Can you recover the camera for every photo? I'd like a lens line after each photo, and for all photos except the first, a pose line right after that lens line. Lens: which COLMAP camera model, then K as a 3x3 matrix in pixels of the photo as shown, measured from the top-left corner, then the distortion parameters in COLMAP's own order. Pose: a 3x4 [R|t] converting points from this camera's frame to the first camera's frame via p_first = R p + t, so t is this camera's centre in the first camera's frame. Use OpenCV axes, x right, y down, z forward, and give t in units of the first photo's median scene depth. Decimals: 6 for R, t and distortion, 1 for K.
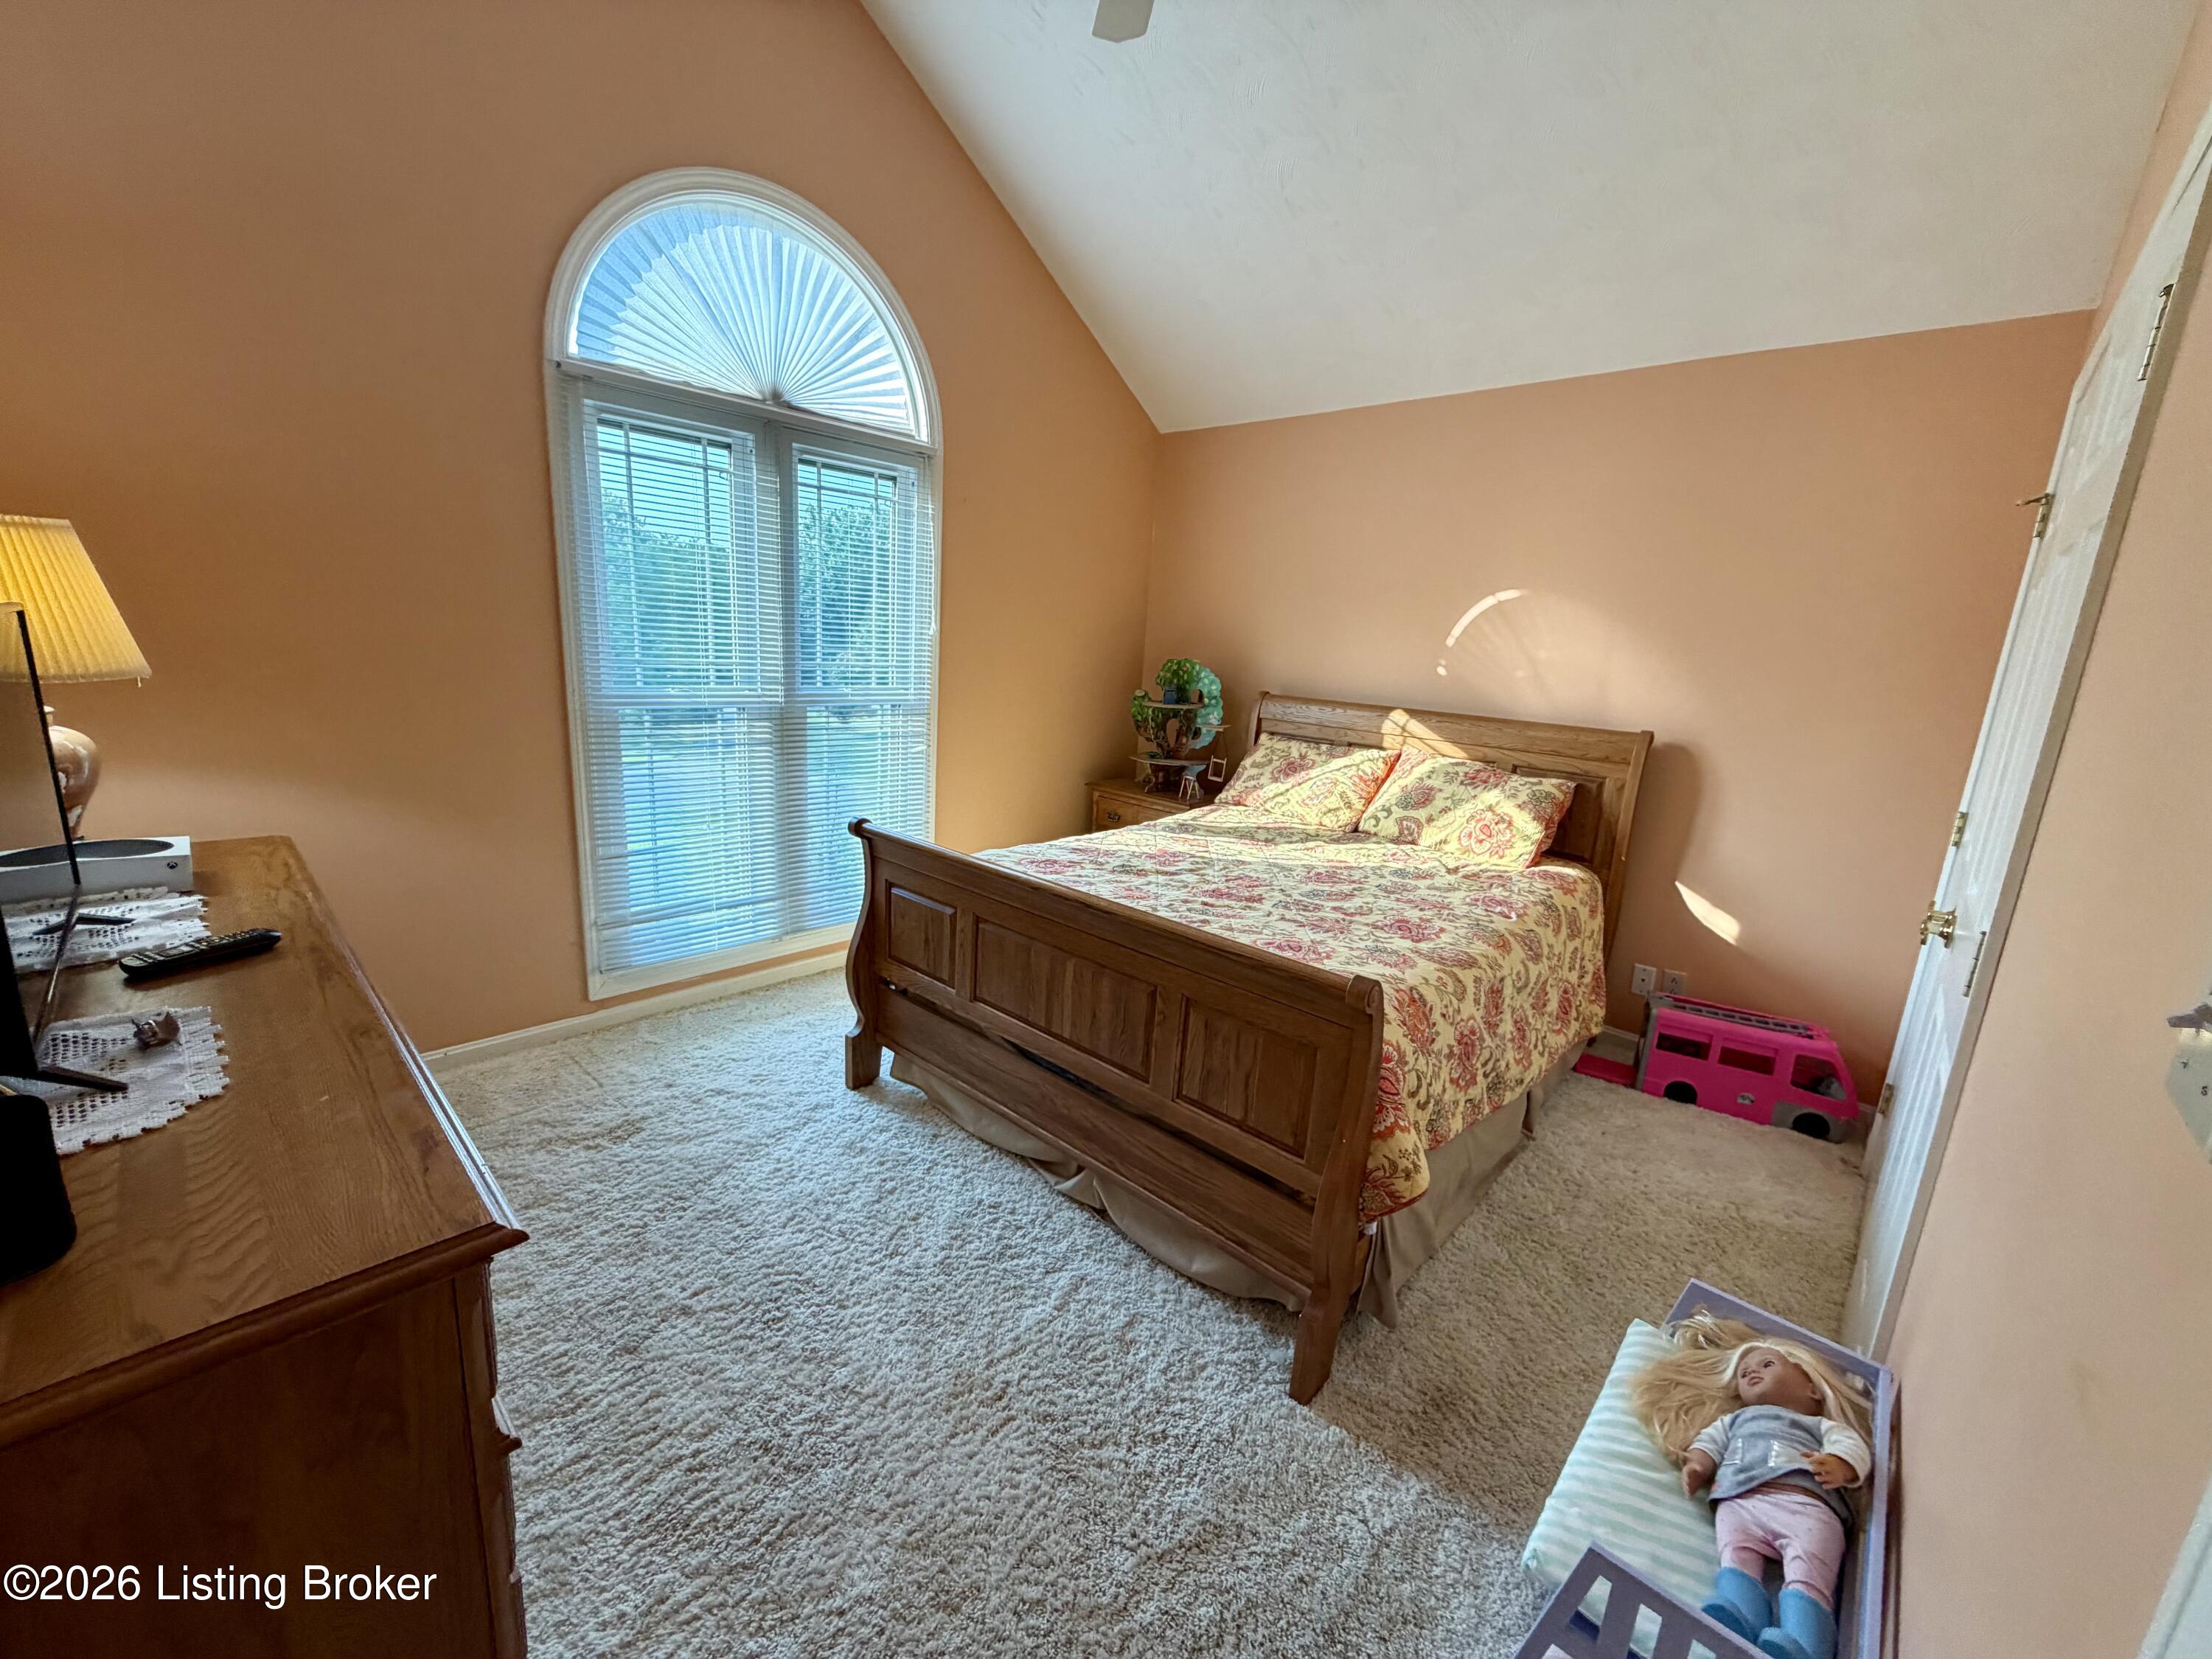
lens RADIAL K [[875.7, 0, 1104.0], [0, 875.7, 823.3], [0, 0, 1]] dist [-0.001351, -0.000091]
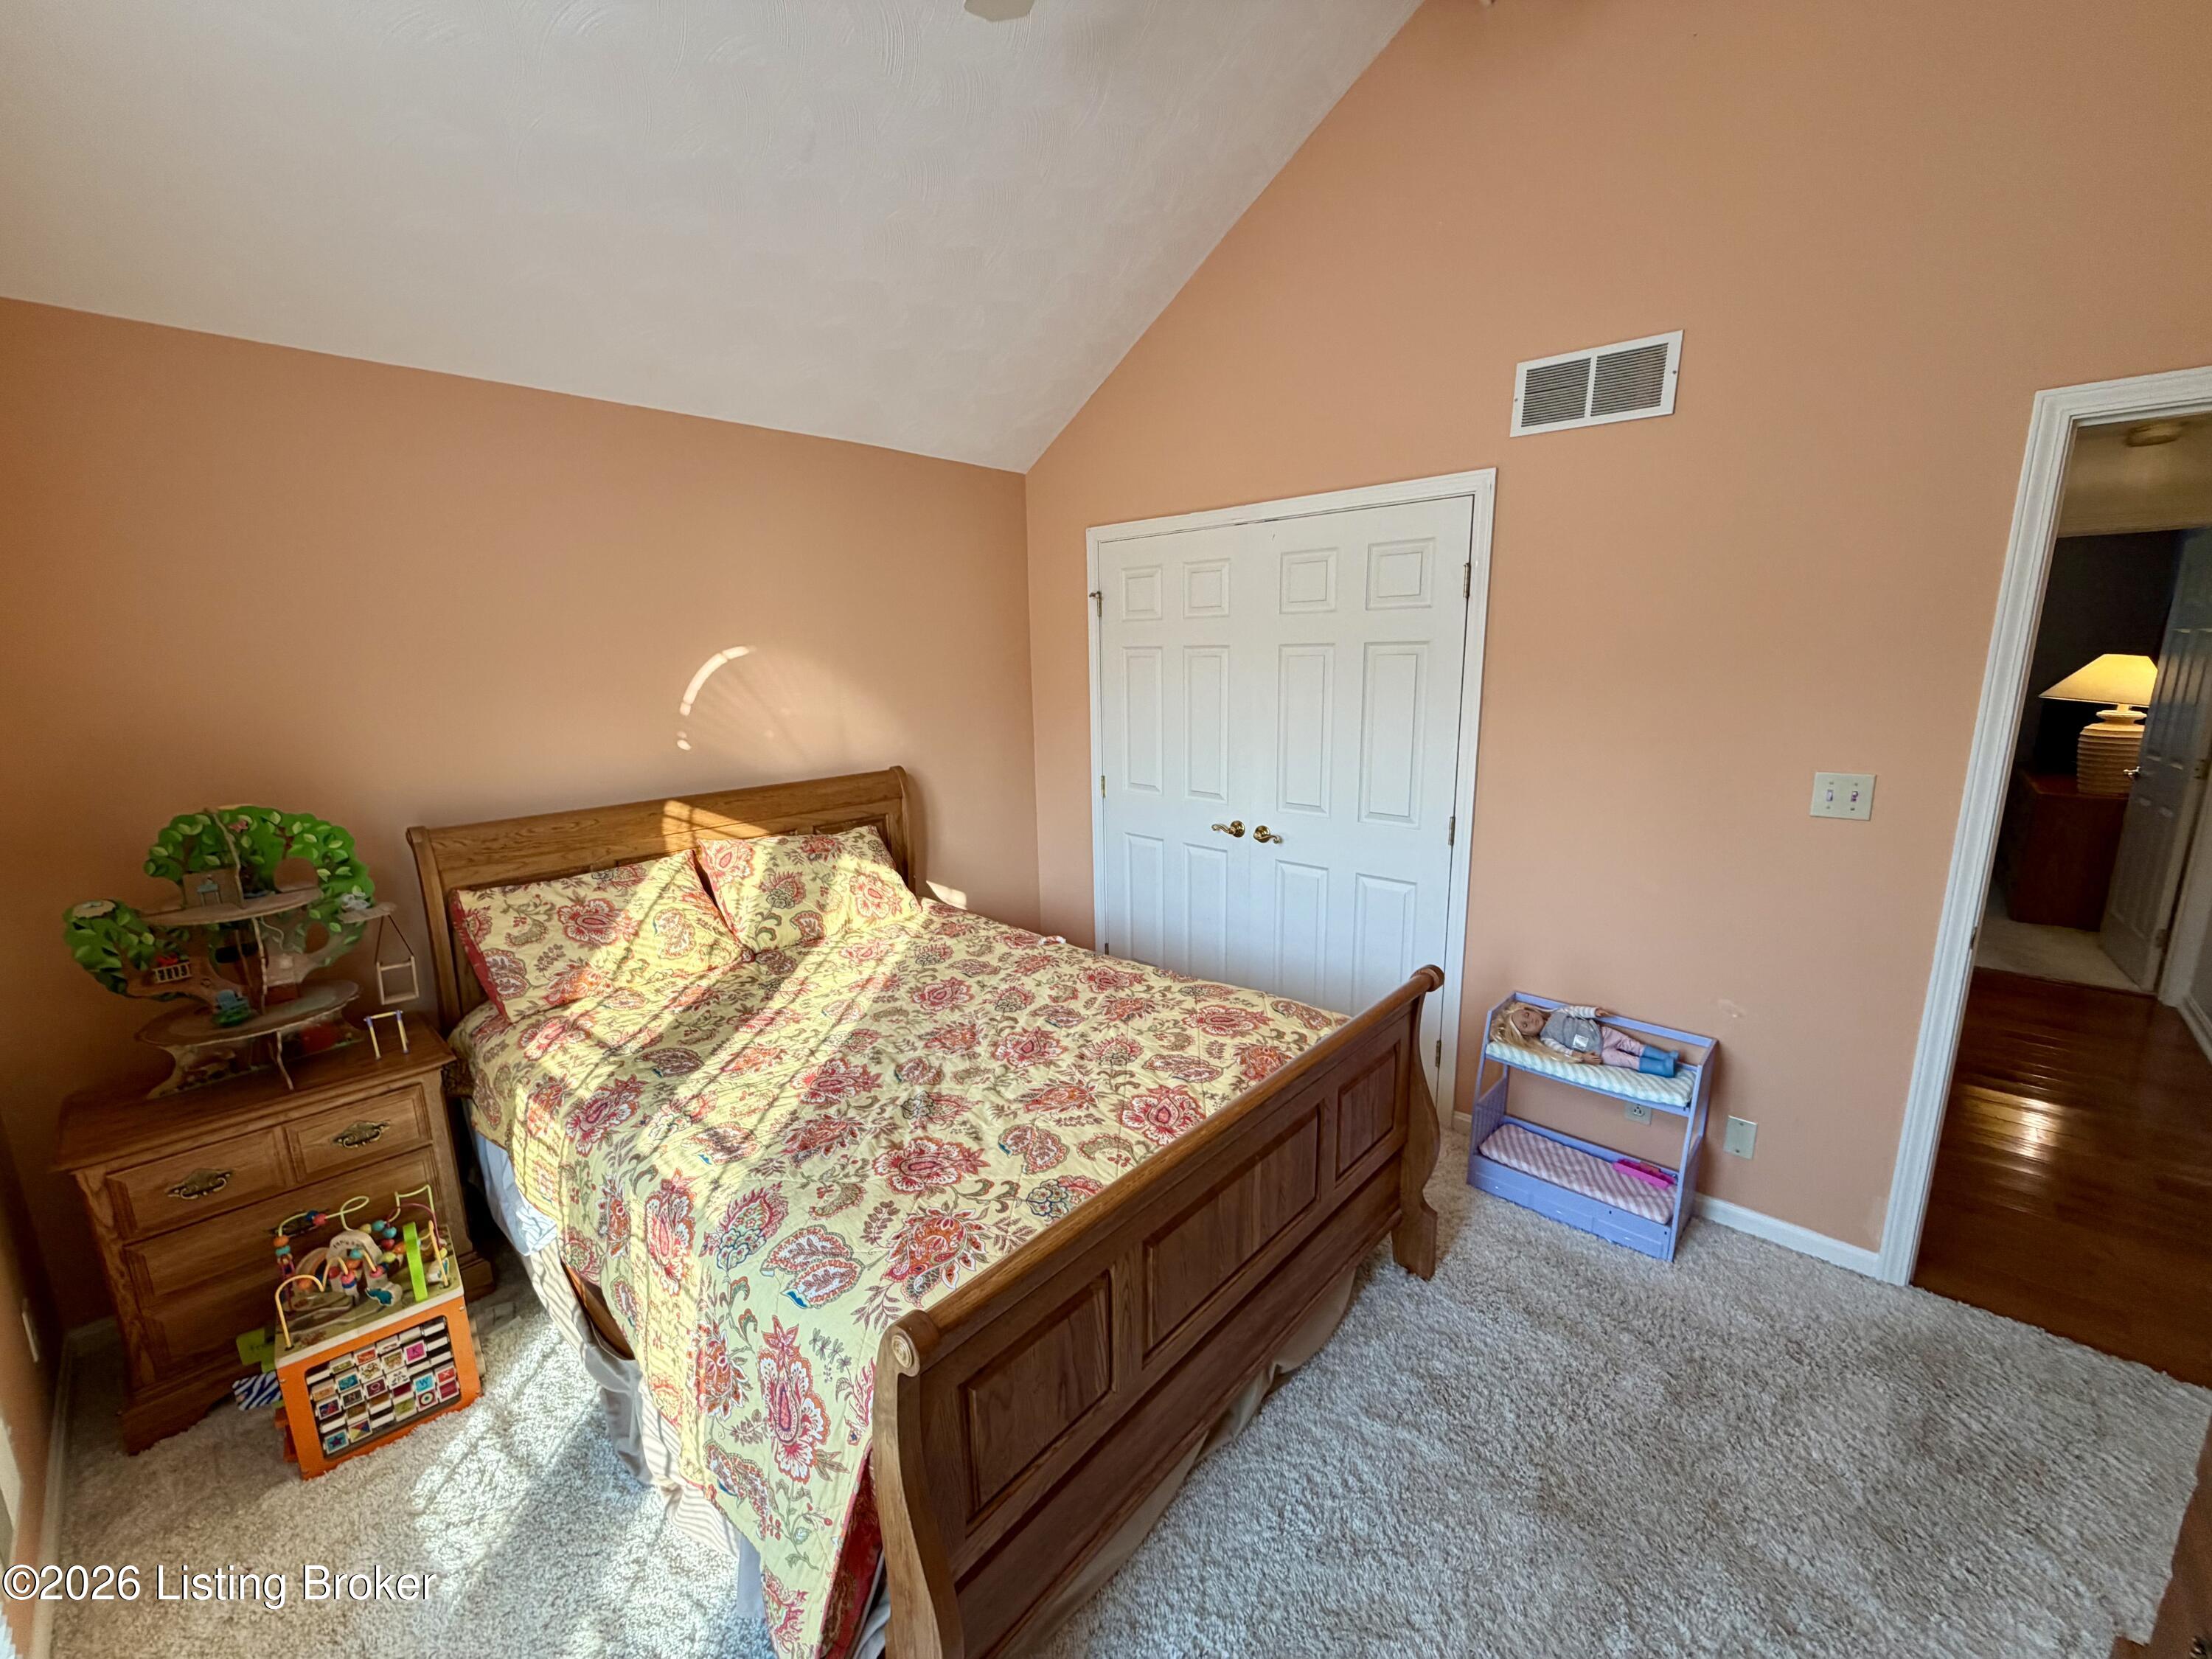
lens RADIAL K [[875.7, 0, 1103.5], [0, 875.7, 828.0], [0, 0, 1]] dist [-0.001351, -0.000091]
pose [[0.008514, -0.259864, 0.965608, -0.467936], [0.227899, 0.940734, 0.251161, -0.235970], [-0.973648, 0.217922, 0.067232, 0.622149]]
